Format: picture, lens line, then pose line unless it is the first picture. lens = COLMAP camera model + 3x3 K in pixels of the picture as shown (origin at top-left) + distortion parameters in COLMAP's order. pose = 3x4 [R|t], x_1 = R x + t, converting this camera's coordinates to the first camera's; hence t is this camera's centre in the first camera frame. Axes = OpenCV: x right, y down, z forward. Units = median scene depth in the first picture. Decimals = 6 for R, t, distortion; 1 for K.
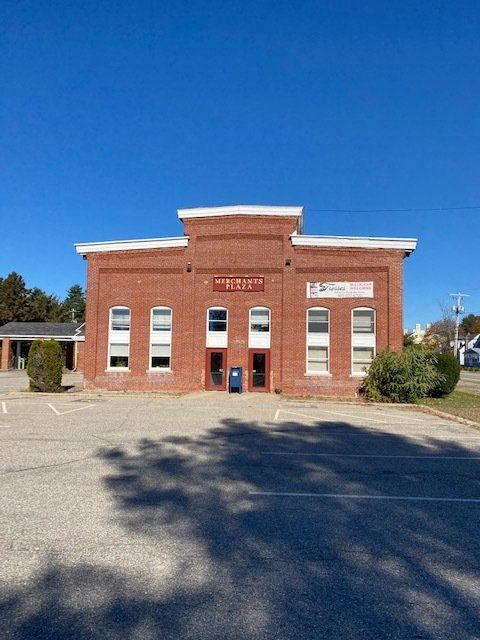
lens RADIAL K [[484.5, 0, 240.0], [0, 484.5, 320.0], [0, 0, 1]] dist [0.069415, -0.084033]
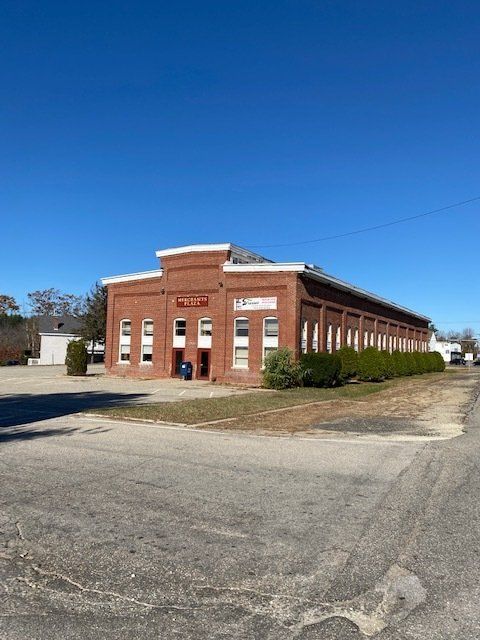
lens RADIAL K [[484.5, 0, 240.0], [0, 484.5, 320.0], [0, 0, 1]] dist [0.069415, -0.084033]
pose [[0.921774, -0.018403, -0.387292, 0.661633], [0.012607, 0.999767, -0.017501, 0.004272], [0.387524, 0.011249, 0.921791, -0.224288]]
